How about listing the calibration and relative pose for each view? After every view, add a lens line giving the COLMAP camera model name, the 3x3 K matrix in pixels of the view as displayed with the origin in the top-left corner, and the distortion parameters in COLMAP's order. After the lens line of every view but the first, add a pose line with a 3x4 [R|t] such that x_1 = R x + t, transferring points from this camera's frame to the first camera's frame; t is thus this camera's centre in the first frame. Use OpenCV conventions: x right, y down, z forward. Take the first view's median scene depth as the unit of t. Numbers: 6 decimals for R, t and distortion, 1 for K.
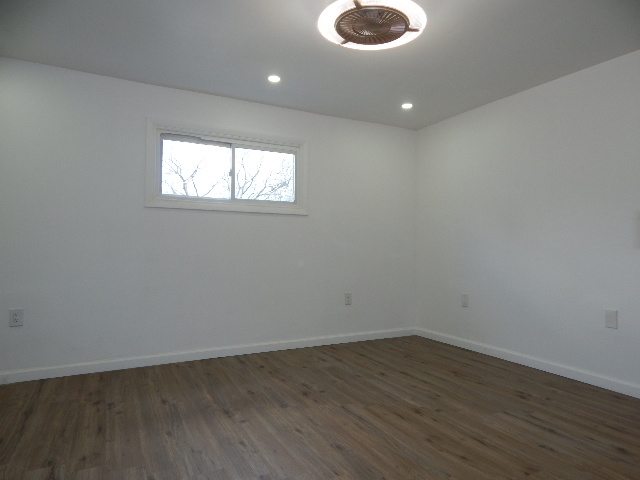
lens RADIAL K [[421.5, 0, 324.6], [0, 421.5, 238.6], [0, 0, 1]] dist [0.007531, -0.000911]
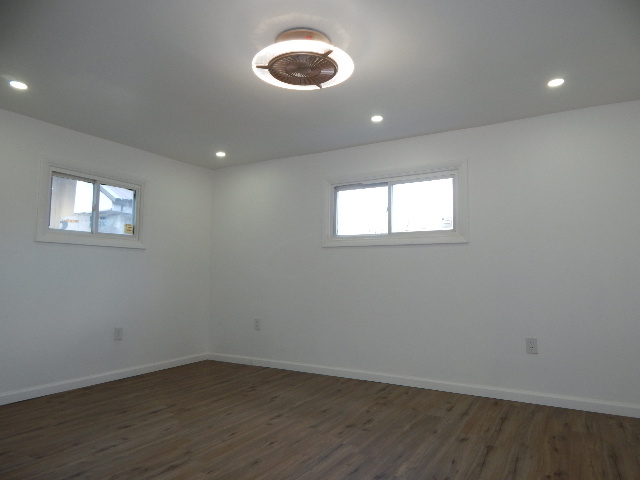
lens RADIAL K [[421.5, 0, 324.6], [0, 421.5, 238.6], [0, 0, 1]] dist [0.007531, -0.000911]
pose [[0.538522, -0.078318, -0.838964, 0.748199], [0.020123, 0.996582, -0.080116, 0.001935], [0.842371, 0.026261, 0.538258, 0.368092]]
